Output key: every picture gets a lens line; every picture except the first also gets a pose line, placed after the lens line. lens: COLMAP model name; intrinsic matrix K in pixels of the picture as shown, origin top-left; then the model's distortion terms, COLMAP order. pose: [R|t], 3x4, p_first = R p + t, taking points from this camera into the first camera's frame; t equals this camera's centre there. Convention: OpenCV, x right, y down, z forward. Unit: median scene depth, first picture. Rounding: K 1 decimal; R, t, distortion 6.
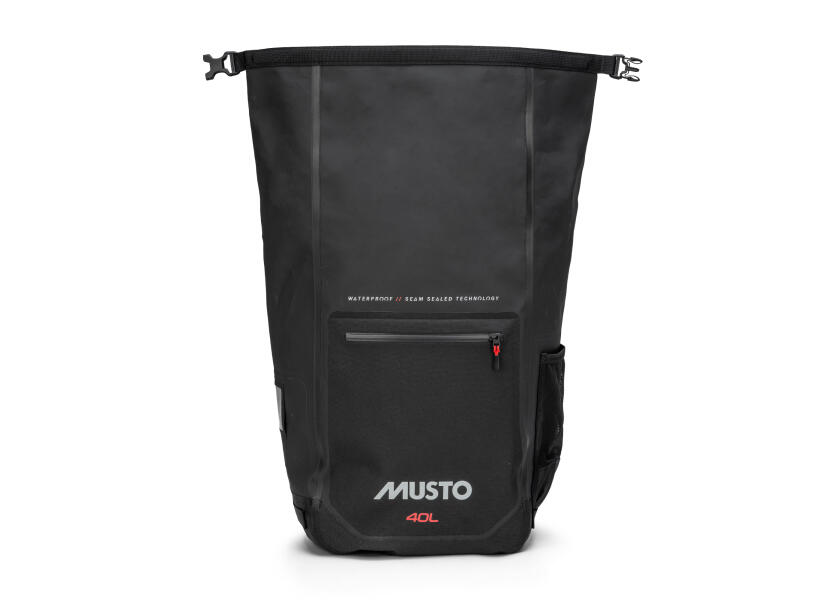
lens RADIAL K [[1961.2, 0, 423.4], [0, 1961.2, 297.2], [0, 0, 1]] dist [0.039066, 0.000000]
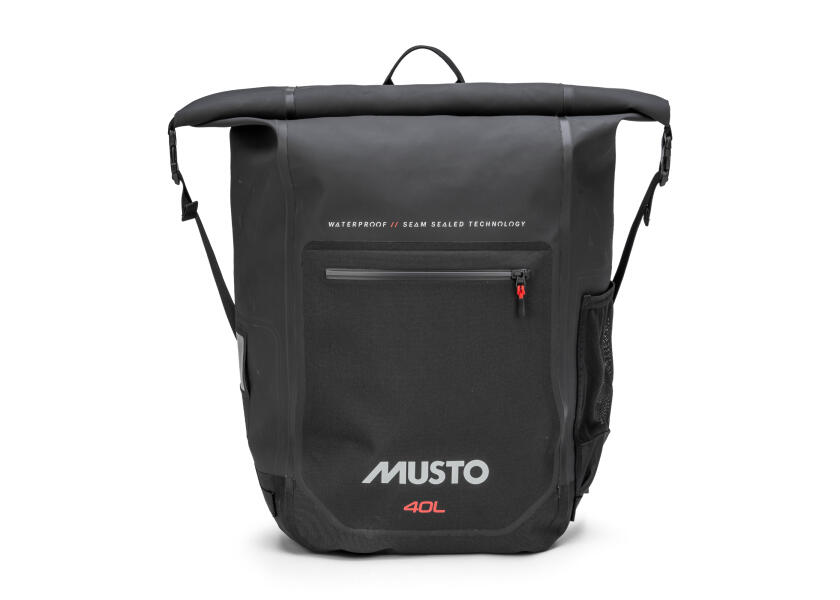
lens RADIAL K [[1961.2, 0, 417.0], [0, 1961.2, 300.4], [0, 0, 1]] dist [0.039066, 0.000000]
pose [[0.999973, -0.000021, 0.007394, -0.009360], [-0.000204, 0.999538, 0.030397, 0.007177], [-0.007391, -0.030398, 0.999511, 0.228934]]
